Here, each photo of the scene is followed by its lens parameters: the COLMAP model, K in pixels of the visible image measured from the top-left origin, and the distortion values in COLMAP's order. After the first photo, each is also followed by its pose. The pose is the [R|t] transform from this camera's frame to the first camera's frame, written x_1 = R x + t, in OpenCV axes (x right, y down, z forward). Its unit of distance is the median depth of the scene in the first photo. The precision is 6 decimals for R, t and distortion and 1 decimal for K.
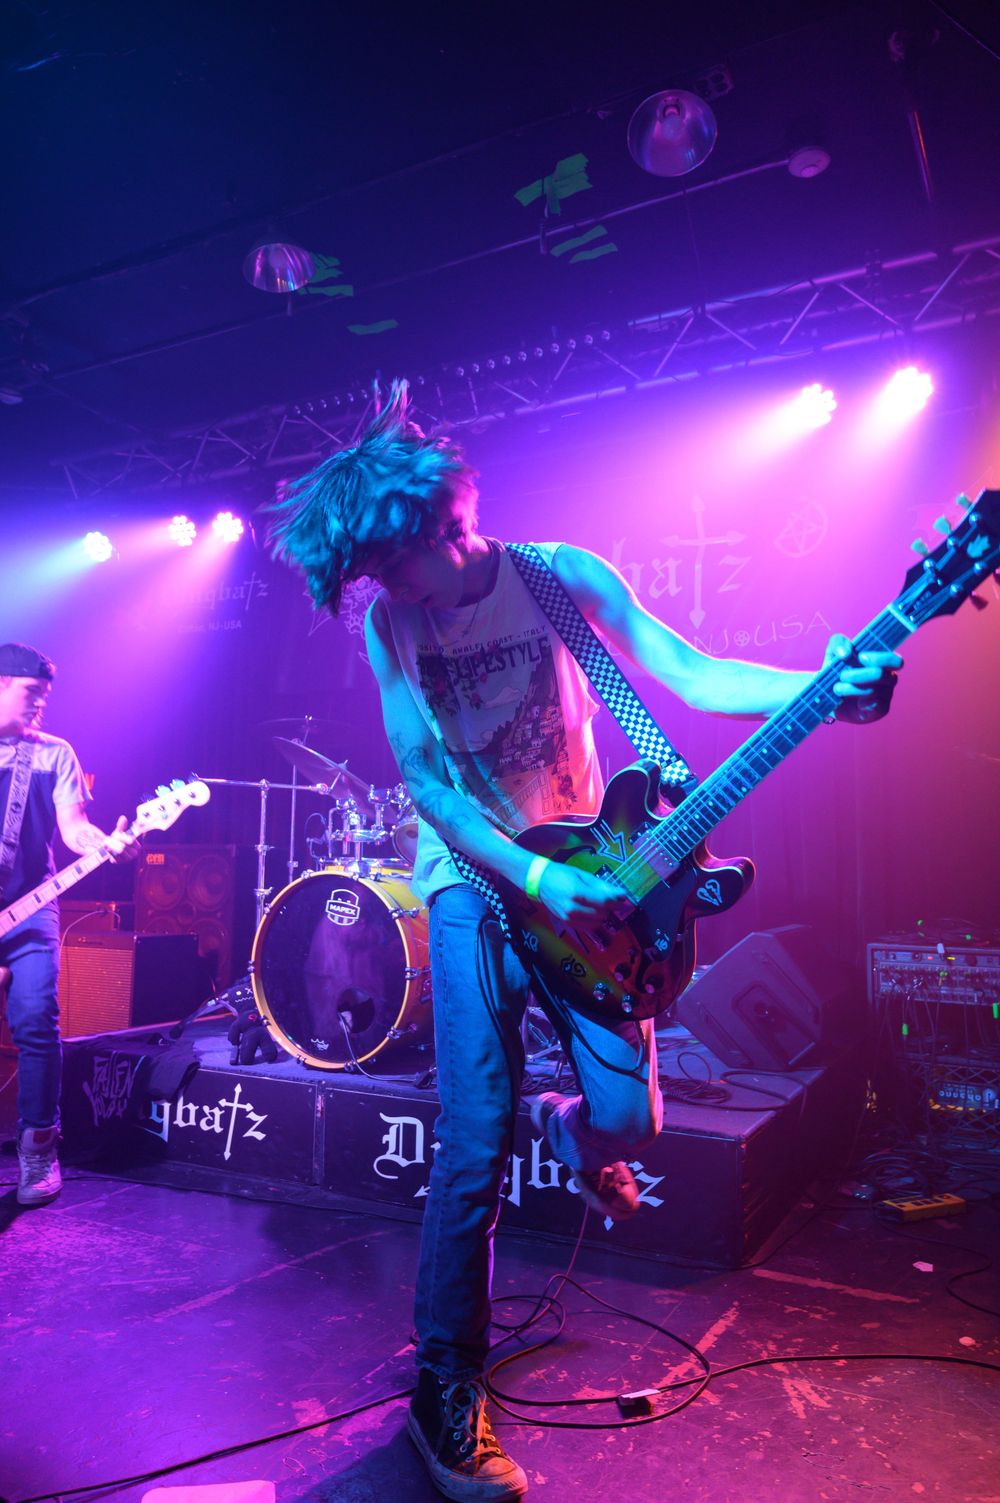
lens RADIAL K [[1032.4, 0, 512.9], [0, 1032.4, 755.9], [0, 0, 1]] dist [-0.004097, 0.001592]
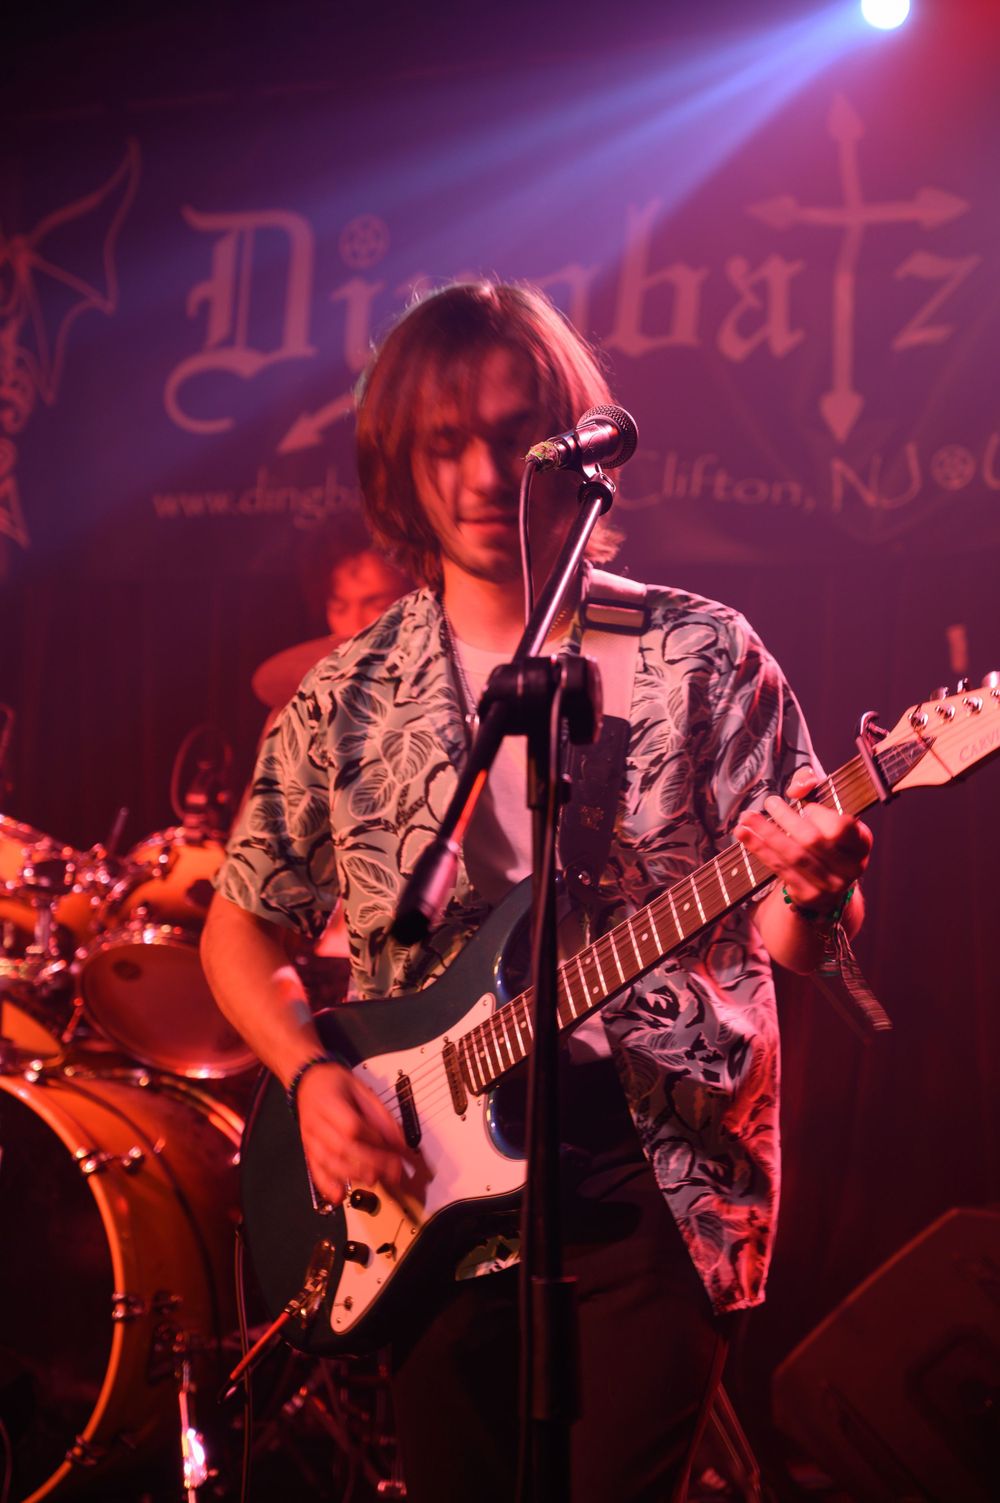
lens RADIAL K [[3090.8, 0, 474.2], [0, 3090.8, 750.9], [0, 0, 1]] dist [0.087265, 0.192486]
pose [[0.999230, 0.002487, 0.039150, -0.007439], [-0.002868, 0.999949, 0.009685, -0.023398], [-0.039124, -0.009790, 0.999186, -0.230336]]
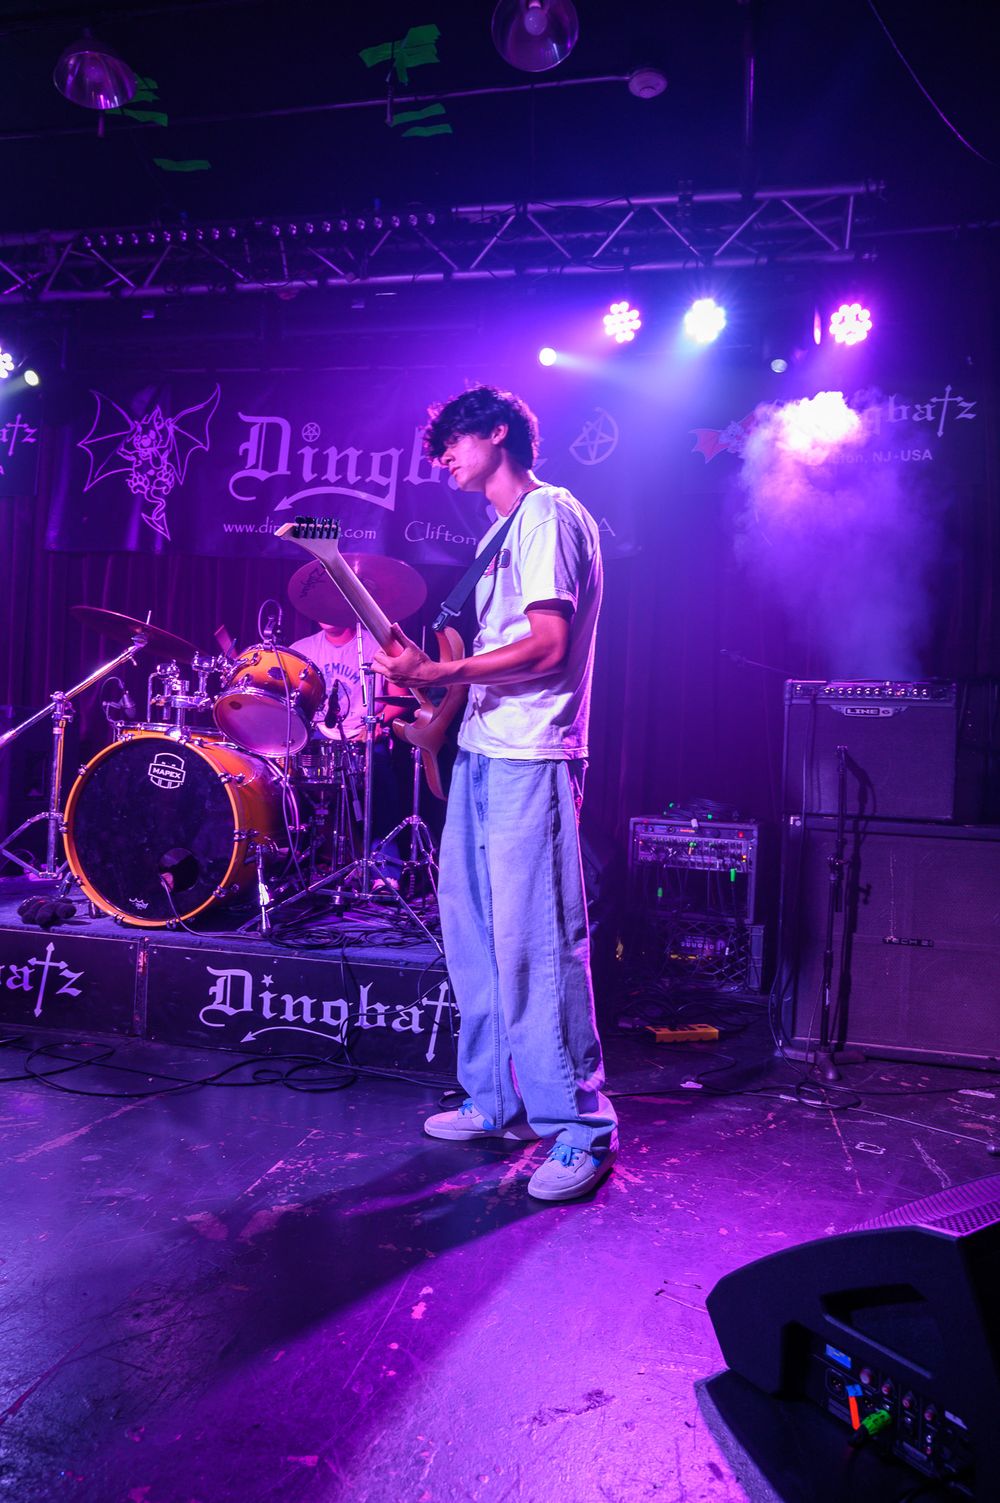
lens RADIAL K [[997.7, 0, 505.6], [0, 997.7, 758.5], [0, 0, 1]] dist [-0.007241, 0.001285]
pose [[0.963321, 0.034541, 0.266118, -0.100391], [-0.064981, 0.992193, 0.106444, 0.009205], [-0.260364, -0.119833, 0.958045, -0.016653]]
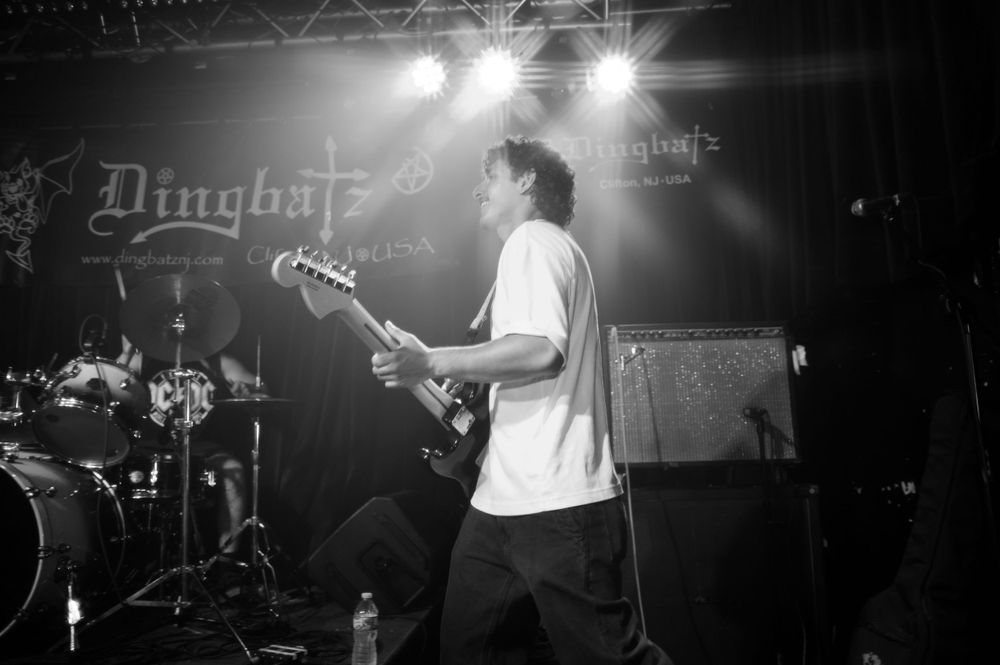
lens RADIAL K [[806.0, 0, 498.9], [0, 806.0, 316.3], [0, 0, 1]] dist [-0.094173, 0.095753]
pose [[0.918187, 0.037383, 0.394379, -0.003425], [-0.010595, 0.997499, -0.069886, 0.028331], [-0.396005, 0.059990, 0.916287, 0.101277]]
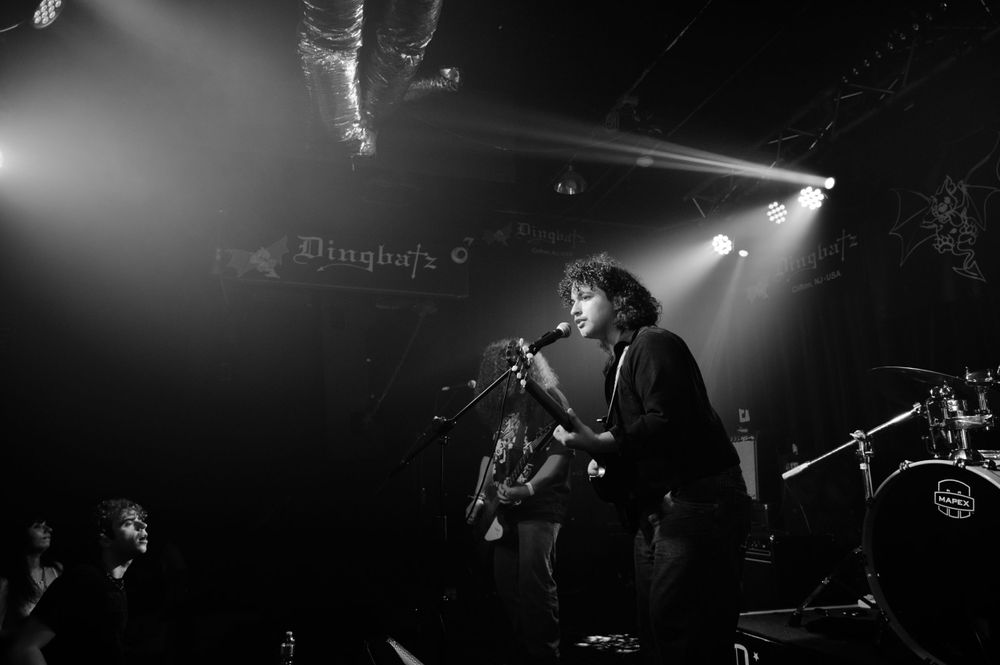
lens RADIAL K [[670.0, 0, 500.0], [0, 670.0, 332.5], [0, 0, 1]] dist [-0.000243, 0.001873]
pose [[0.691314, -0.187090, -0.697912, 0.002434], [0.102290, 0.981509, -0.161791, 0.053344], [0.715277, 0.040459, 0.697669, 0.268621]]
